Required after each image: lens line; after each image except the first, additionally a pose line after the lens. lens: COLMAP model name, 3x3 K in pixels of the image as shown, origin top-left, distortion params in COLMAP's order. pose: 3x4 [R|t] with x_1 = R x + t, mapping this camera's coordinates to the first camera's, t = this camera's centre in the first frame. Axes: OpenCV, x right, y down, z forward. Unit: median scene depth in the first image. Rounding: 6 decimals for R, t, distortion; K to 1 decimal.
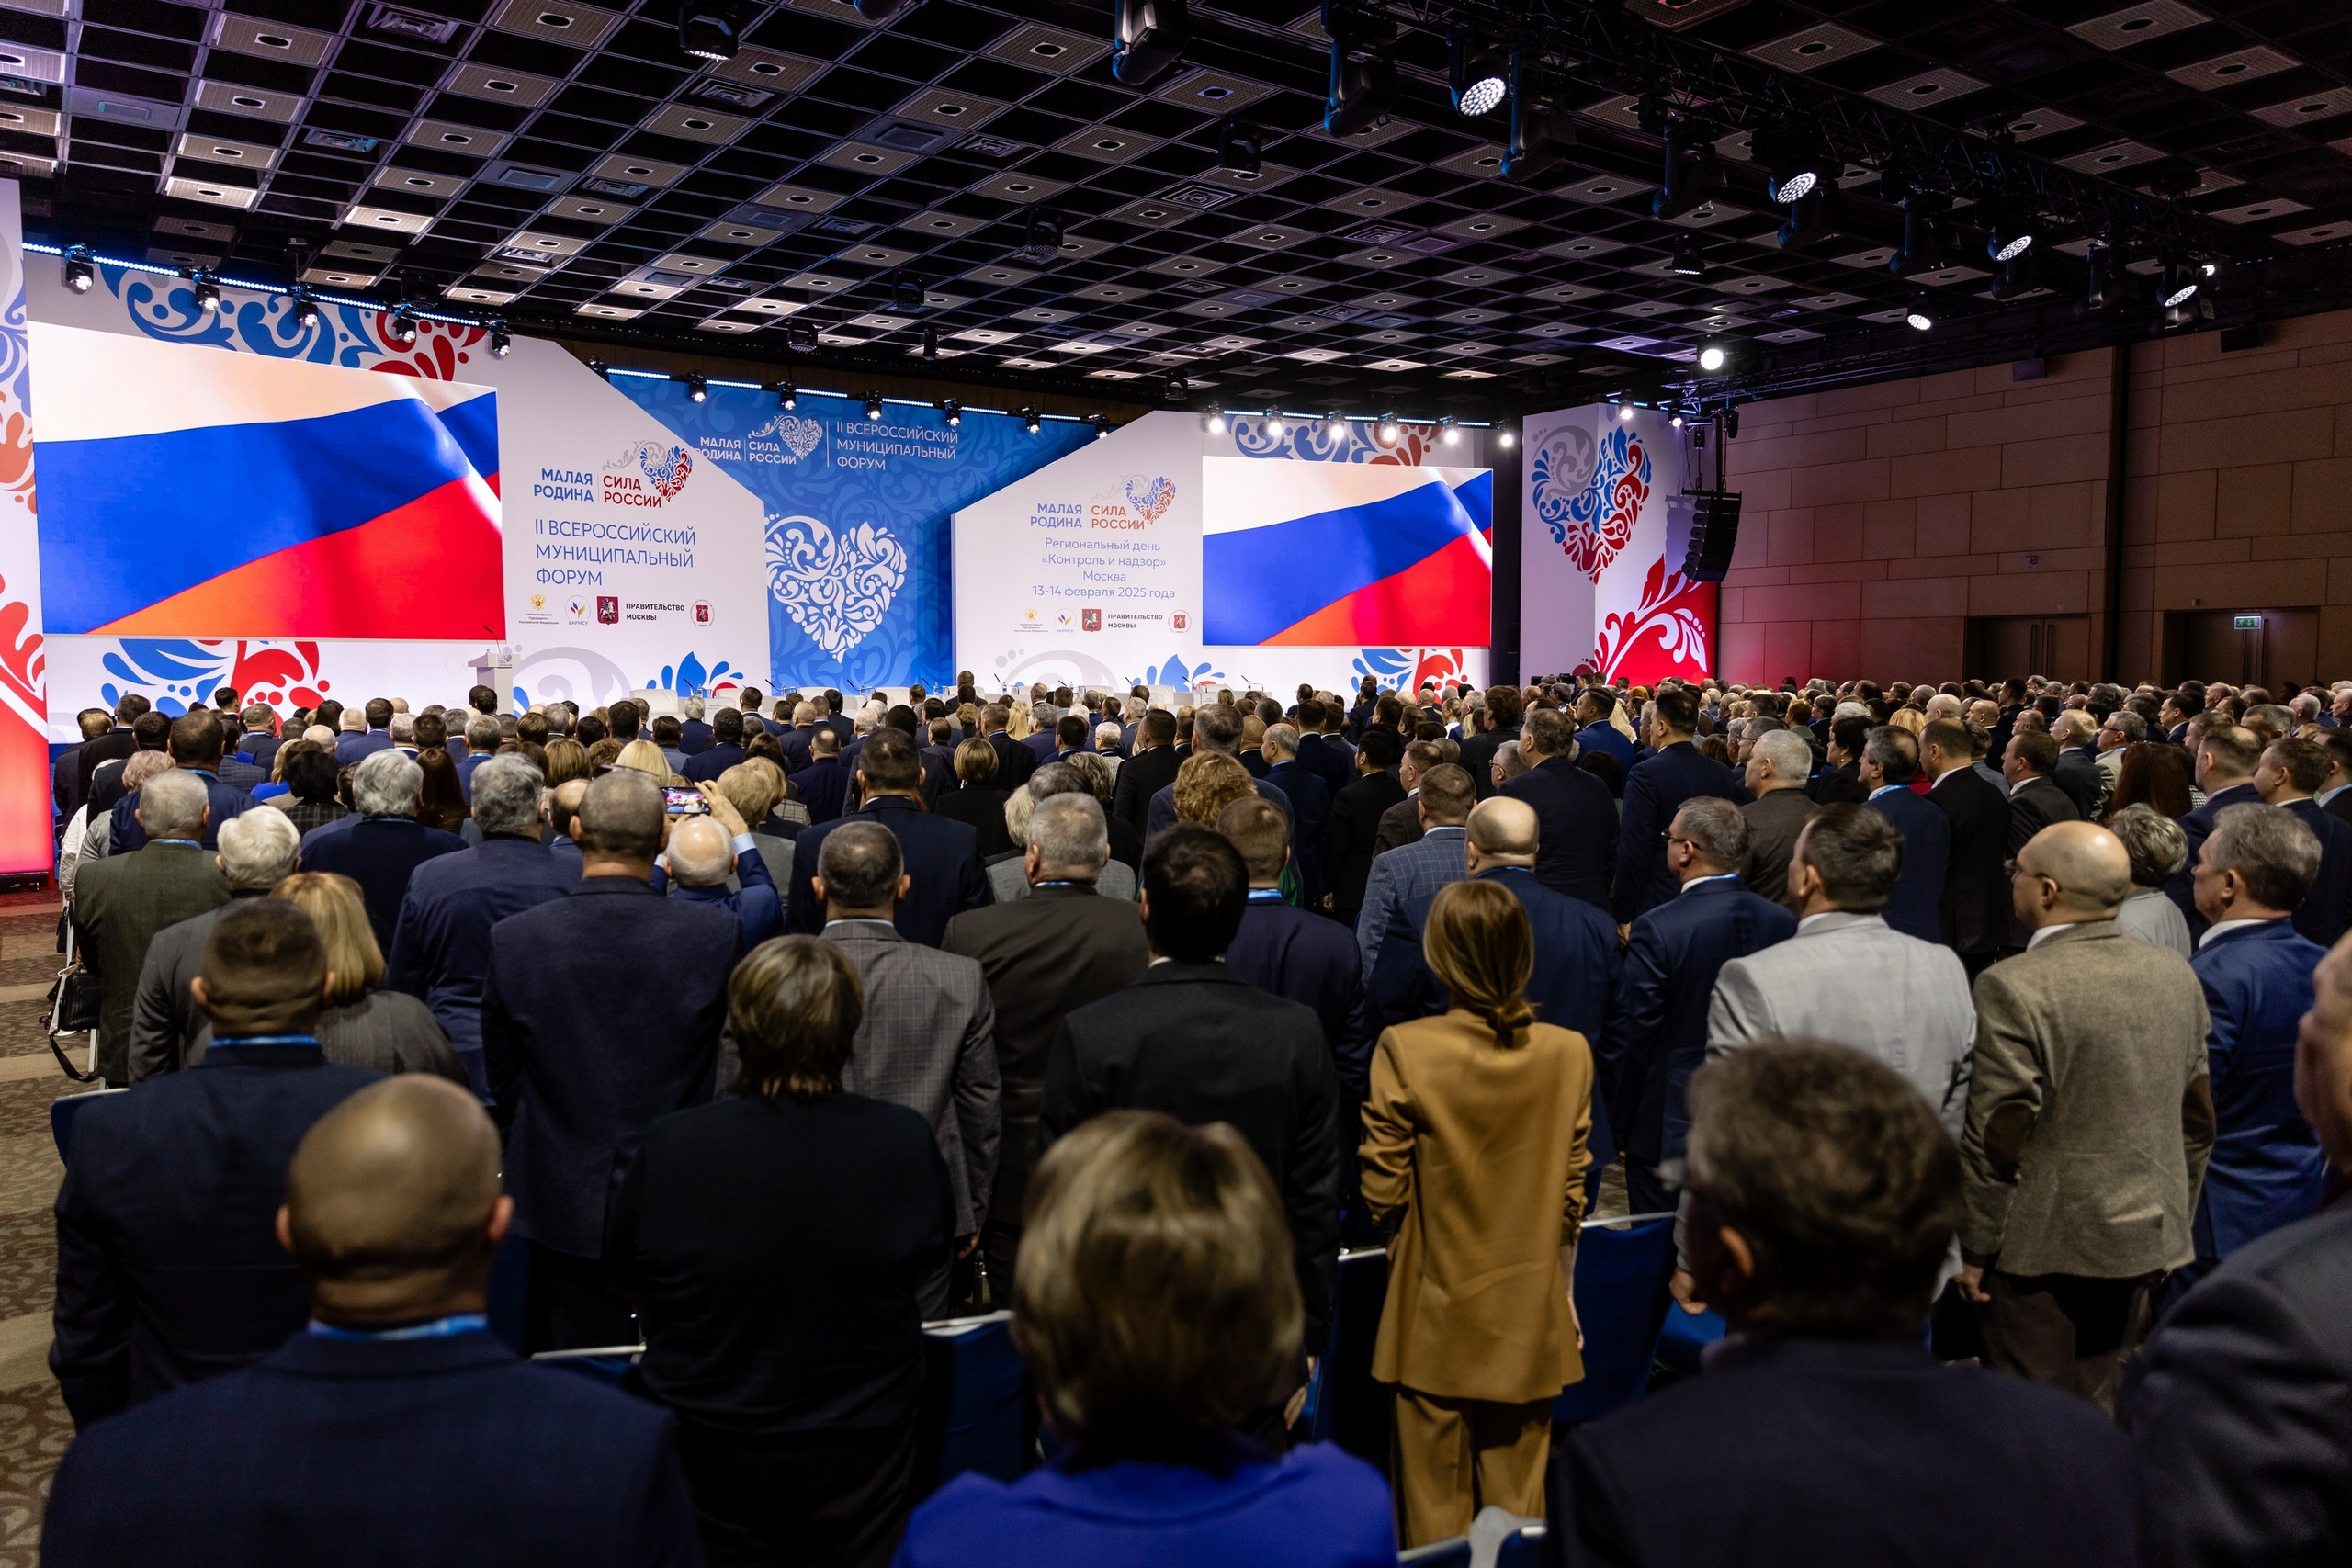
lens RADIAL K [[1604.3, 0, 1176.3], [0, 1604.3, 784.8], [0, 0, 1]] dist [0.013733, -0.003307]
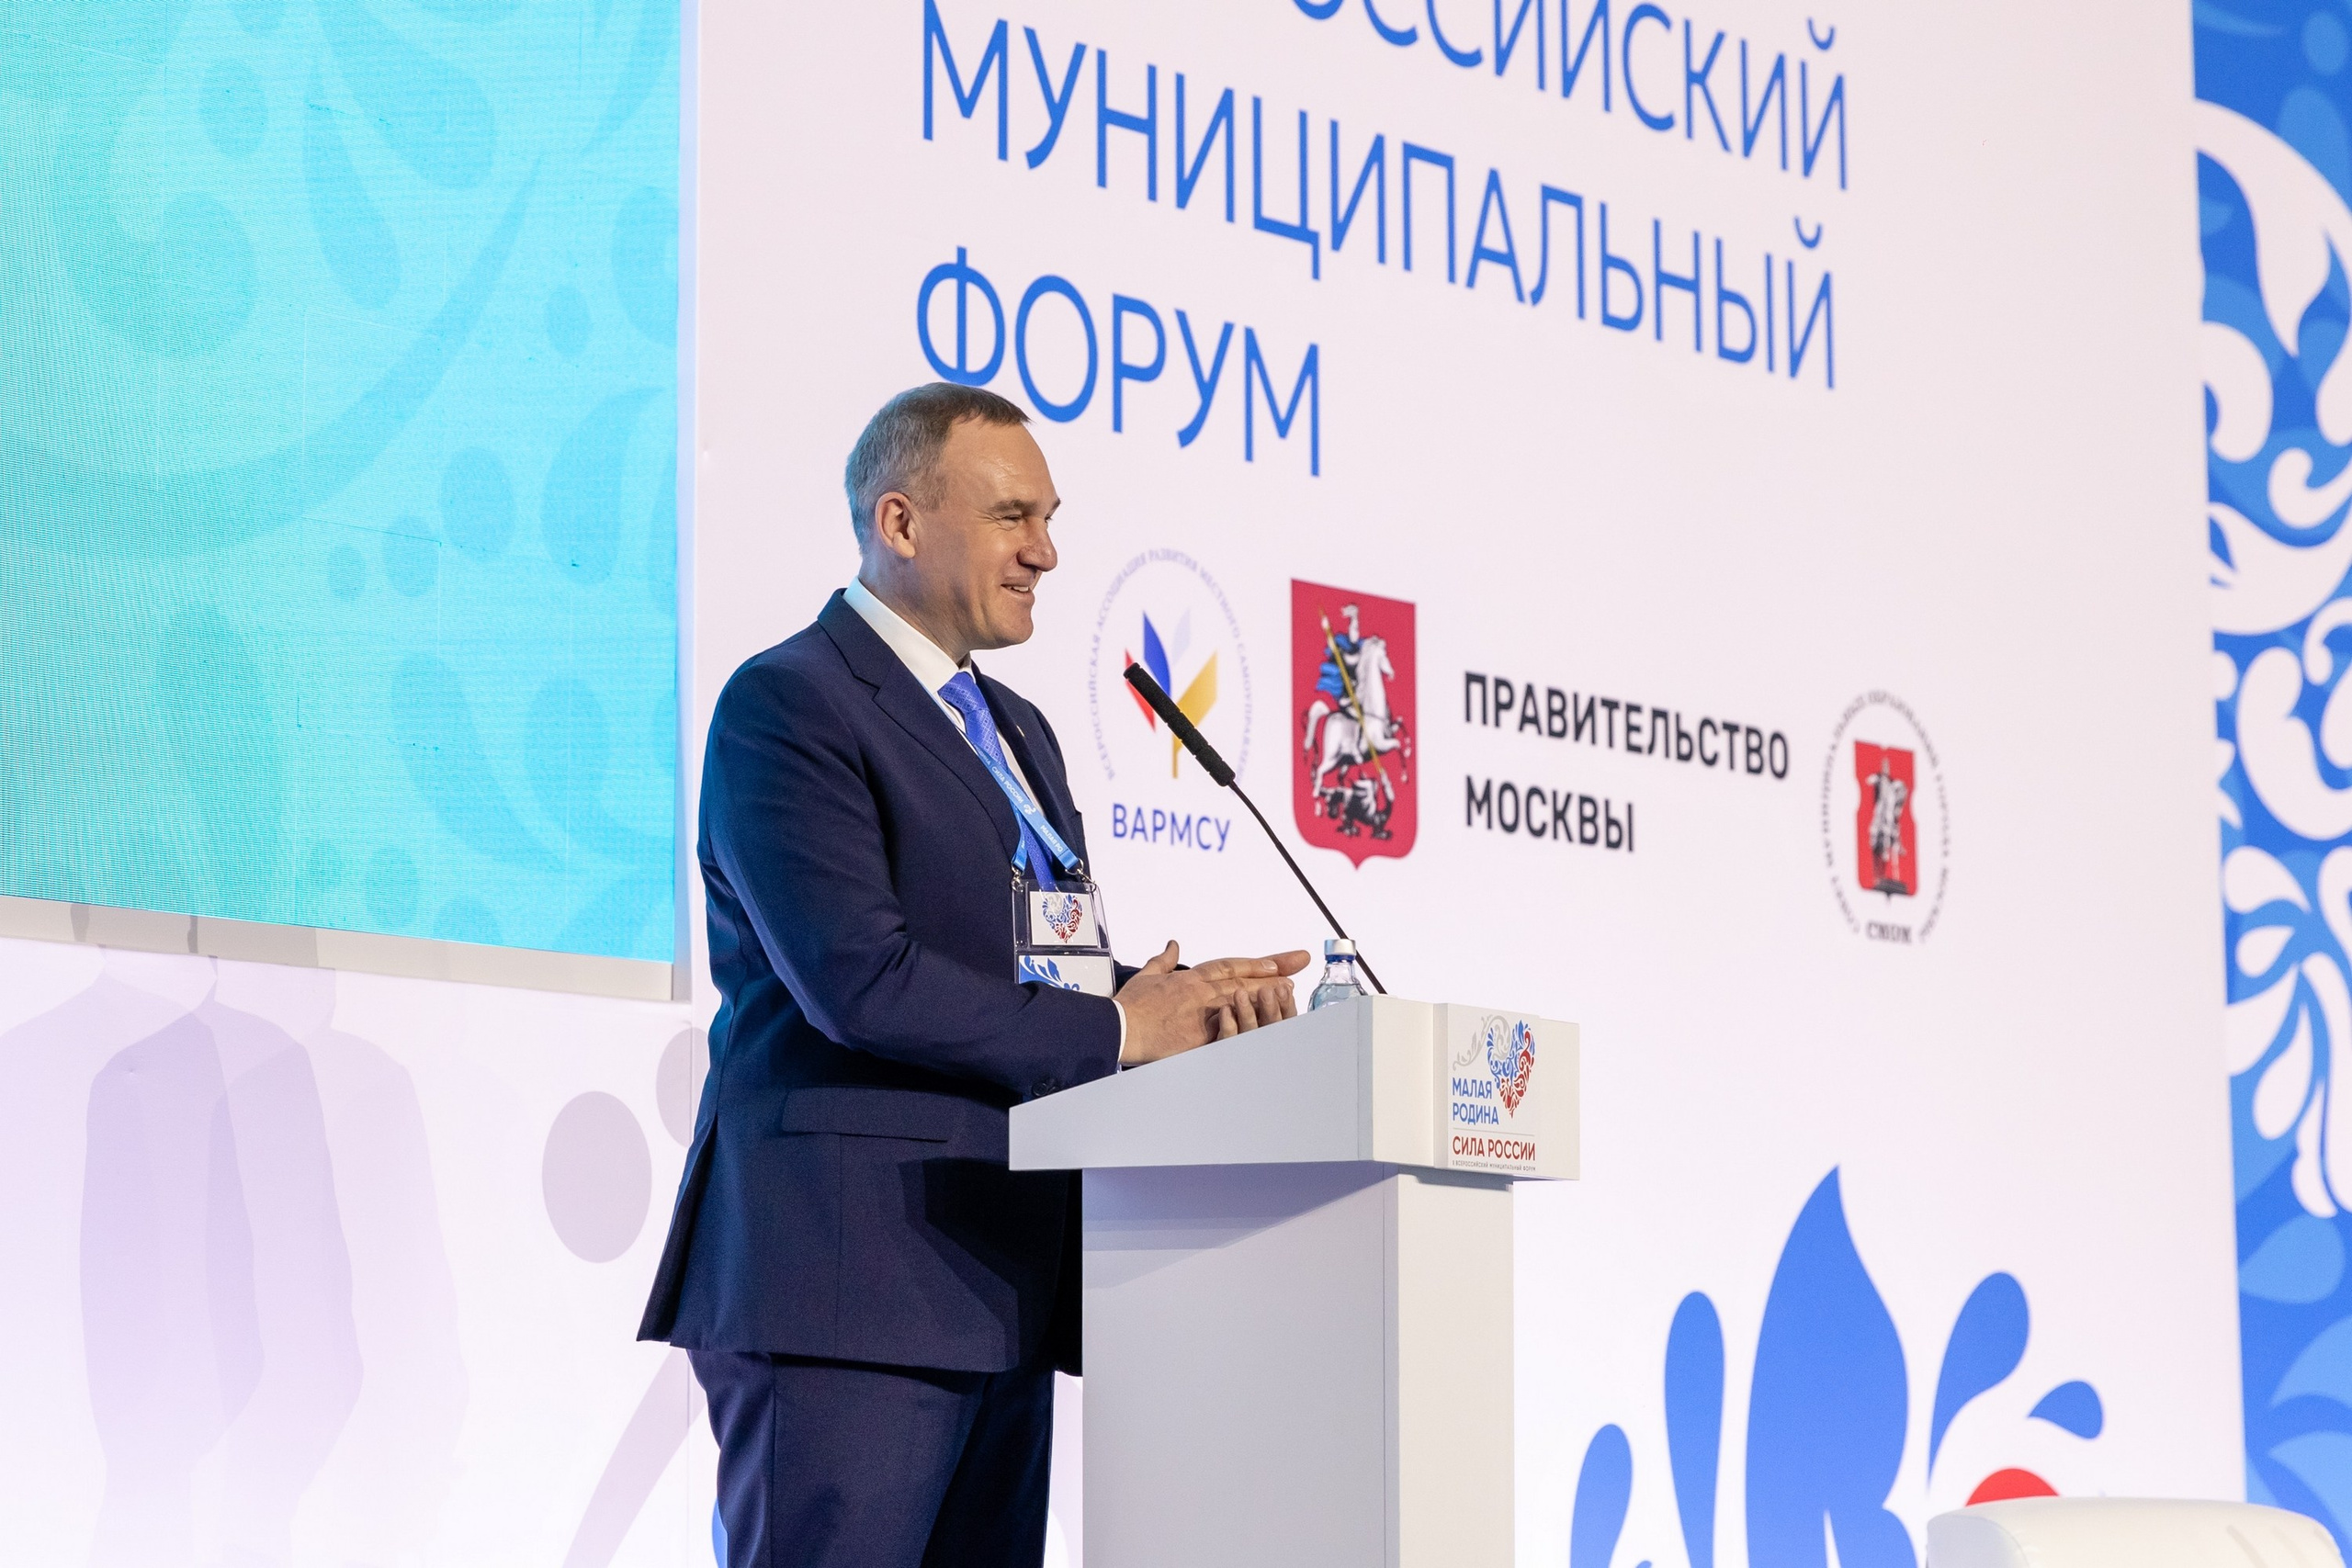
lens RADIAL K [[7351.7, 0, 1174.9], [0, 7351.7, 897.3], [0, 0, 1]] dist [0.304691, -10.756412]
pose [[0.998850, 0.012103, 0.046383, -0.330023], [-0.004600, 0.987339, -0.158560, -0.020791], [-0.047715, 0.158164, 0.986259, 0.465954]]
